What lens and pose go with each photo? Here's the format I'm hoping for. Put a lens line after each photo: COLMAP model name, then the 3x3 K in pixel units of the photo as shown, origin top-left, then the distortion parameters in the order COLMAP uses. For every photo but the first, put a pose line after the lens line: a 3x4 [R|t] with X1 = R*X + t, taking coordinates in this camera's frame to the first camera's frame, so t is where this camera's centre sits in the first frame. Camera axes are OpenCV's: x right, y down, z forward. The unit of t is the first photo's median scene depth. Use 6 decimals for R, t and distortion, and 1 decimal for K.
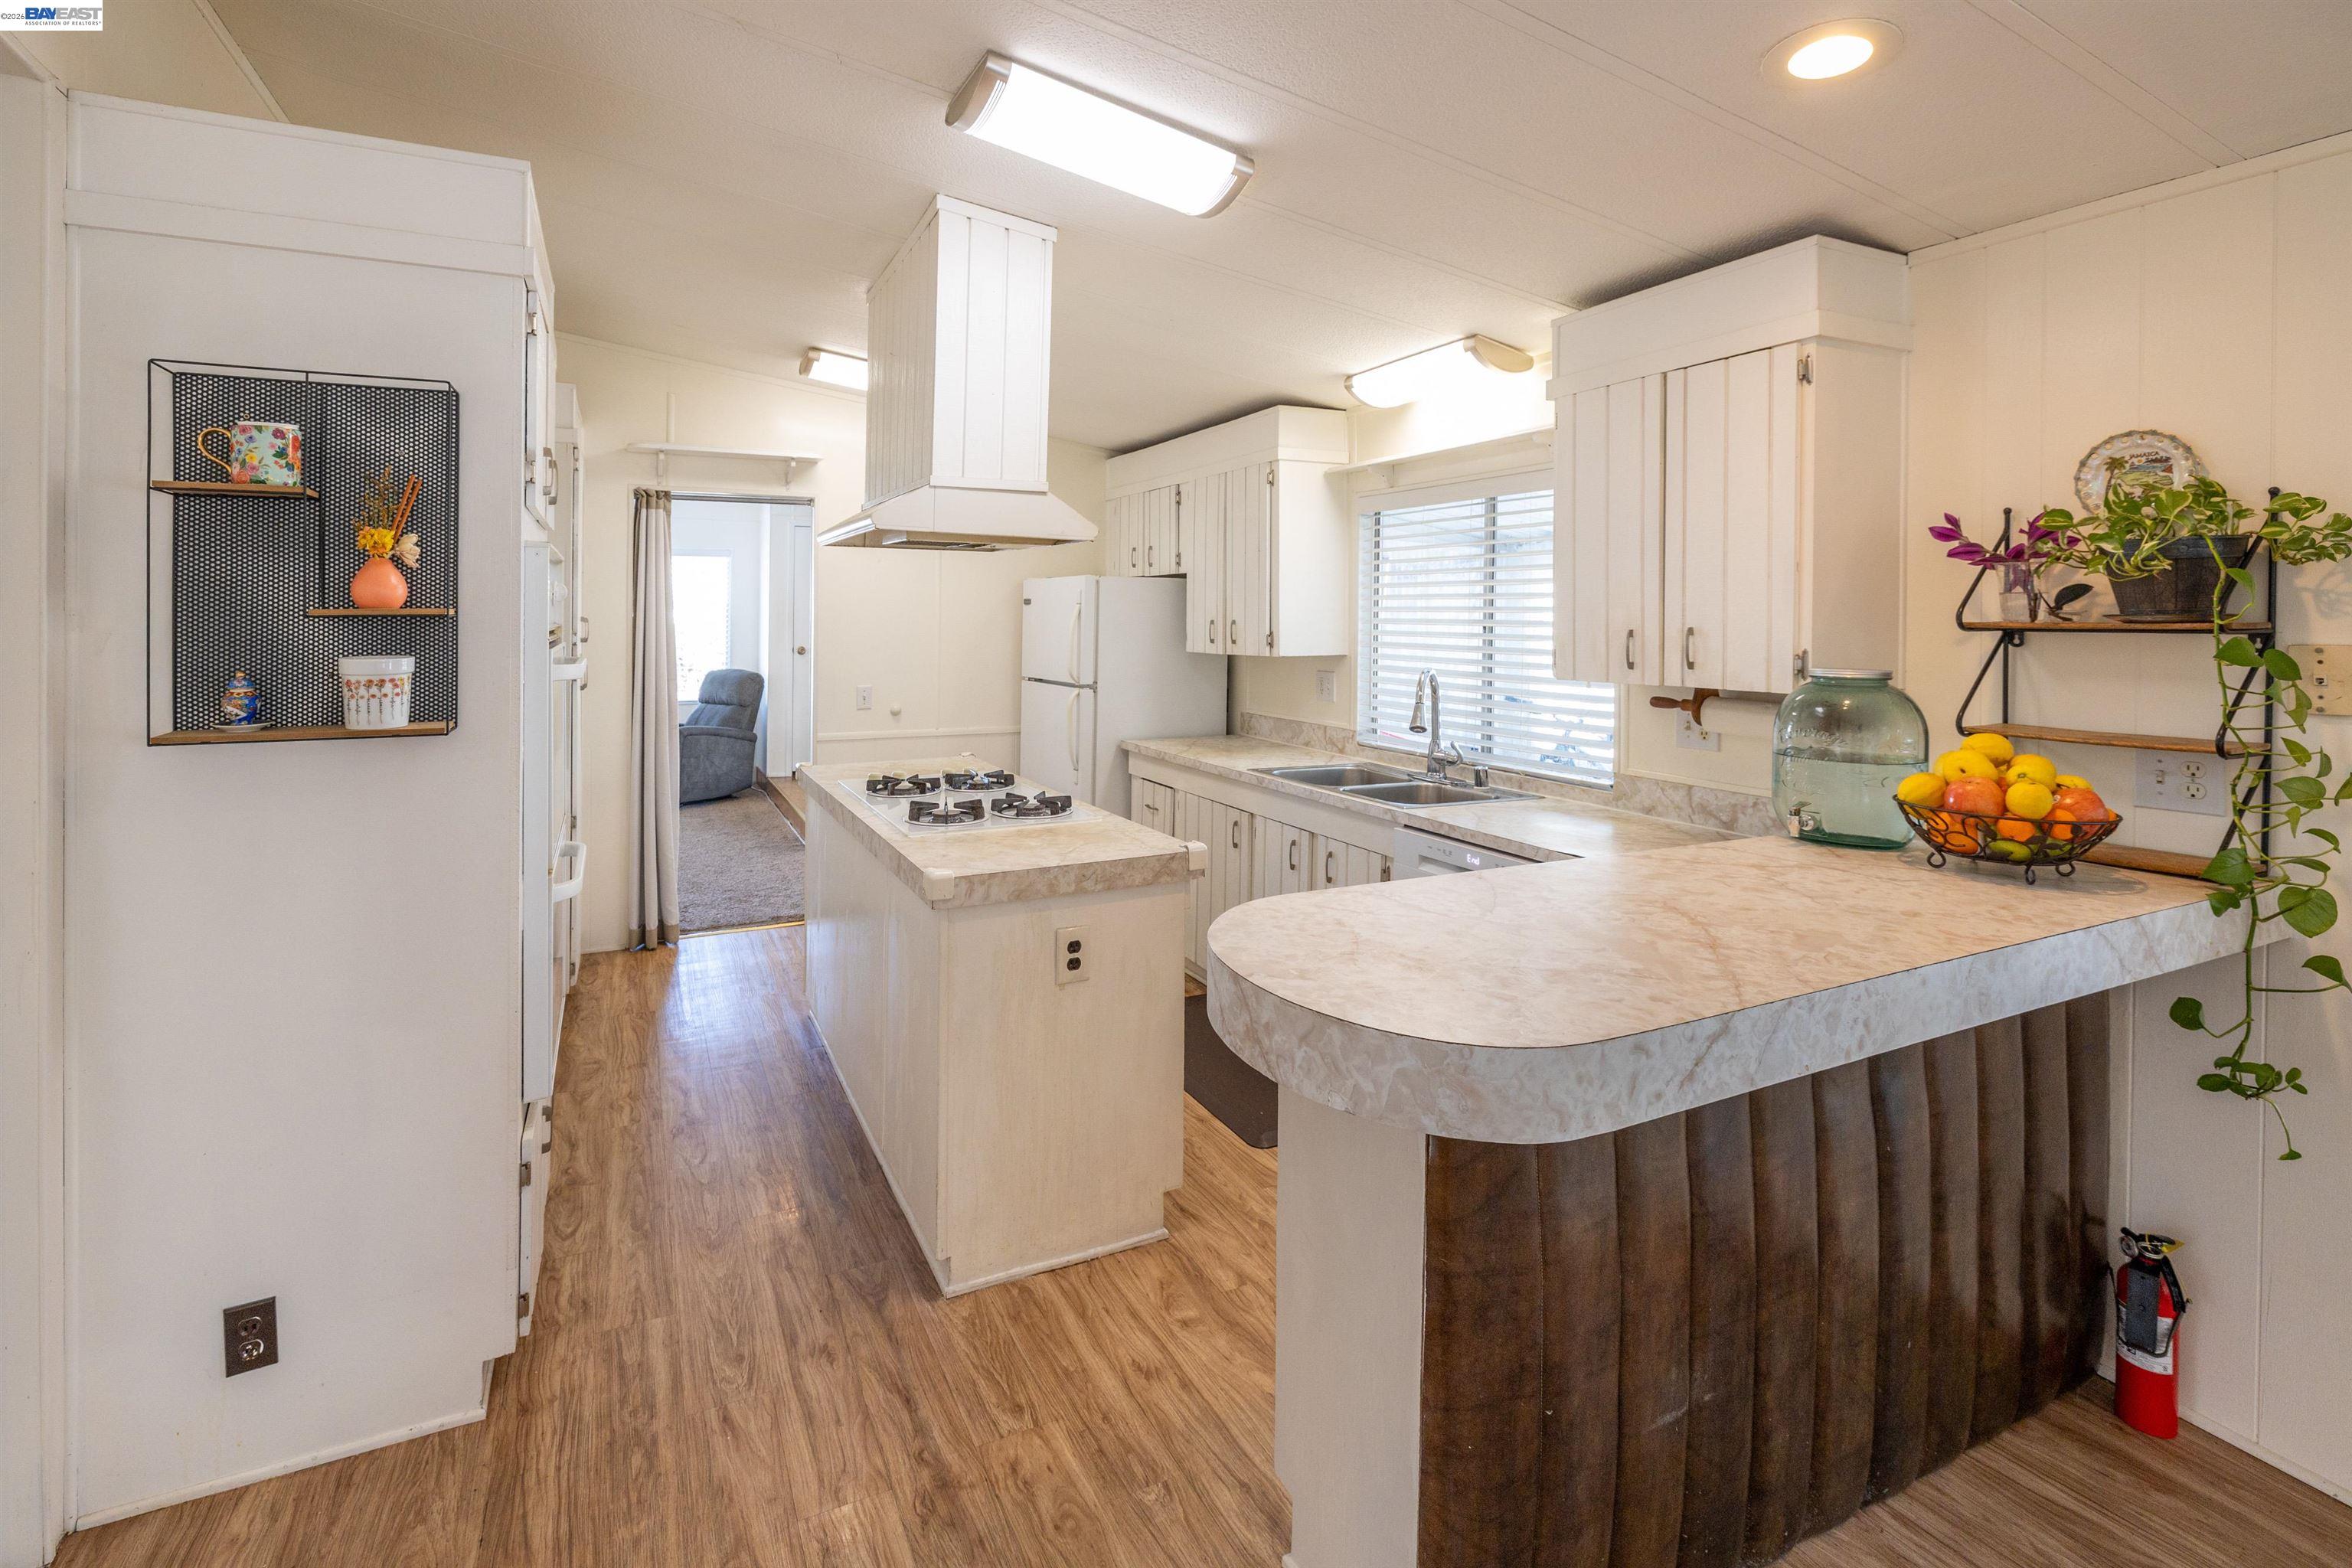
lens RADIAL K [[1042.5, 0, 1099.3], [0, 1042.5, 623.2], [0, 0, 1]] dist [-0.001906, -0.000312]
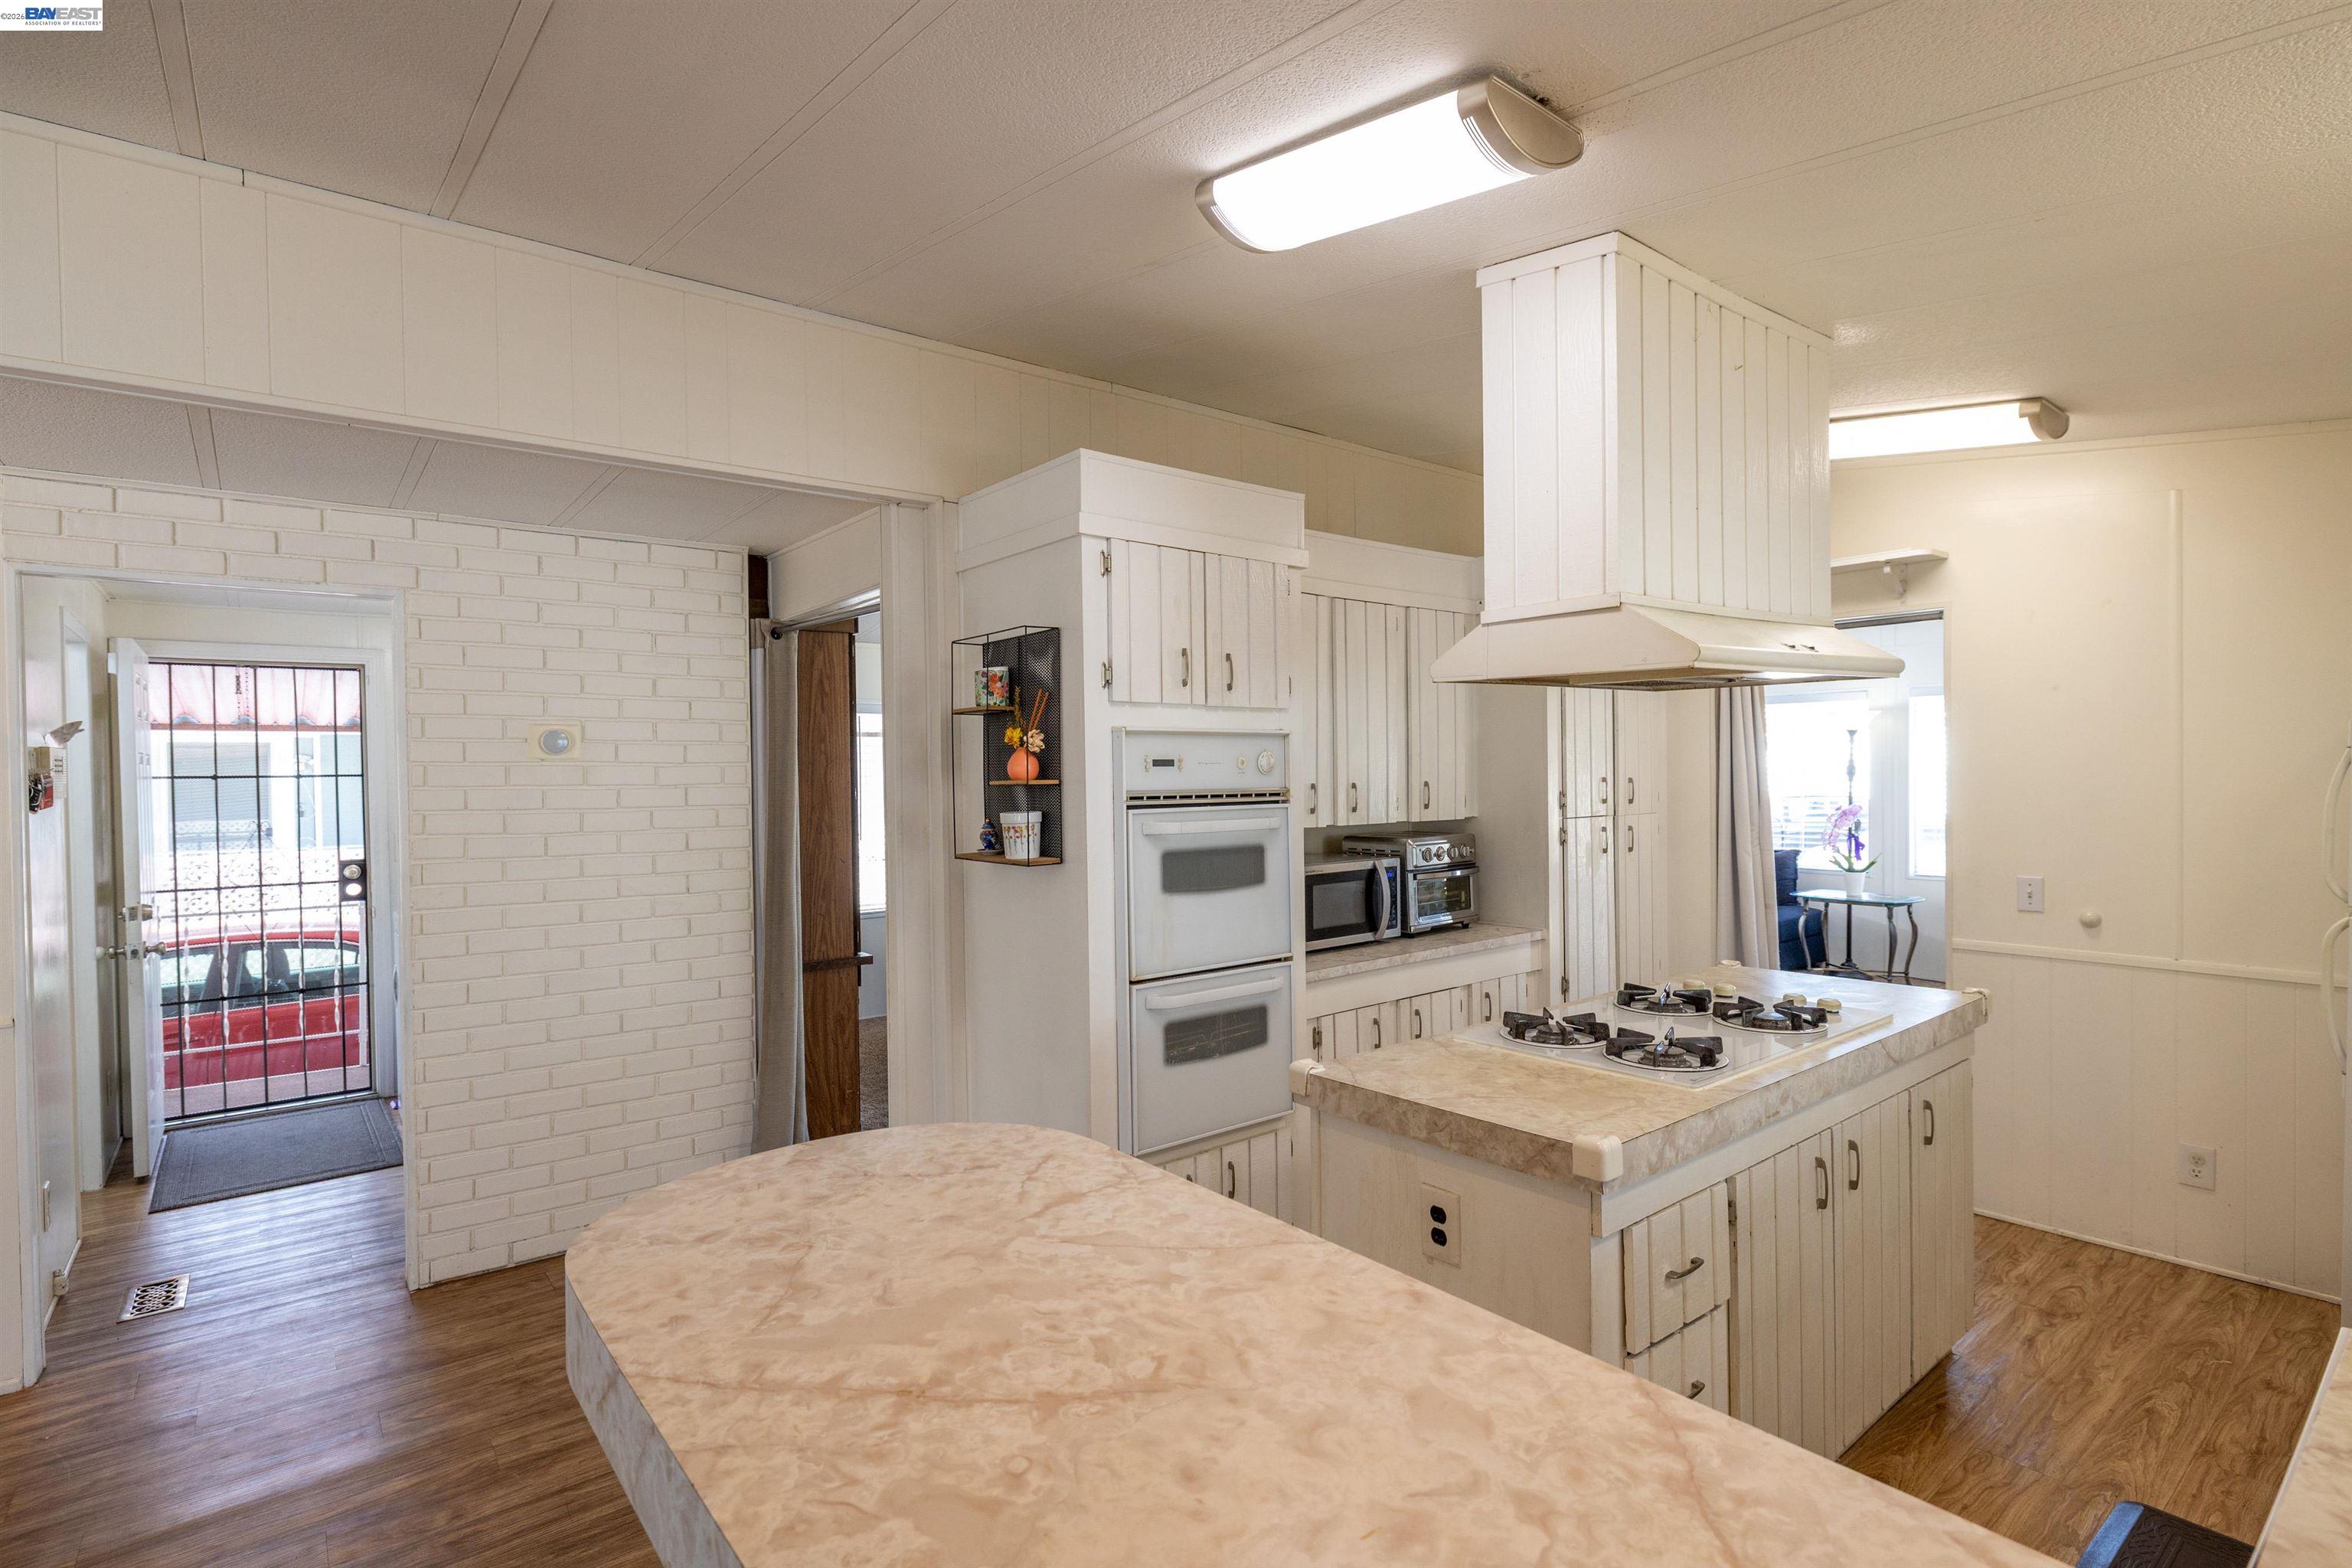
lens RADIAL K [[1131.3, 0, 1176.0], [0, 1131.3, 784.0], [0, 0, 1]] dist [-0.001207, -0.000087]
pose [[0.251468, 0.002501, -0.967862, 0.933593], [0.003878, 0.999986, 0.003591, -0.012662], [0.967858, -0.004656, 0.251455, 0.772235]]
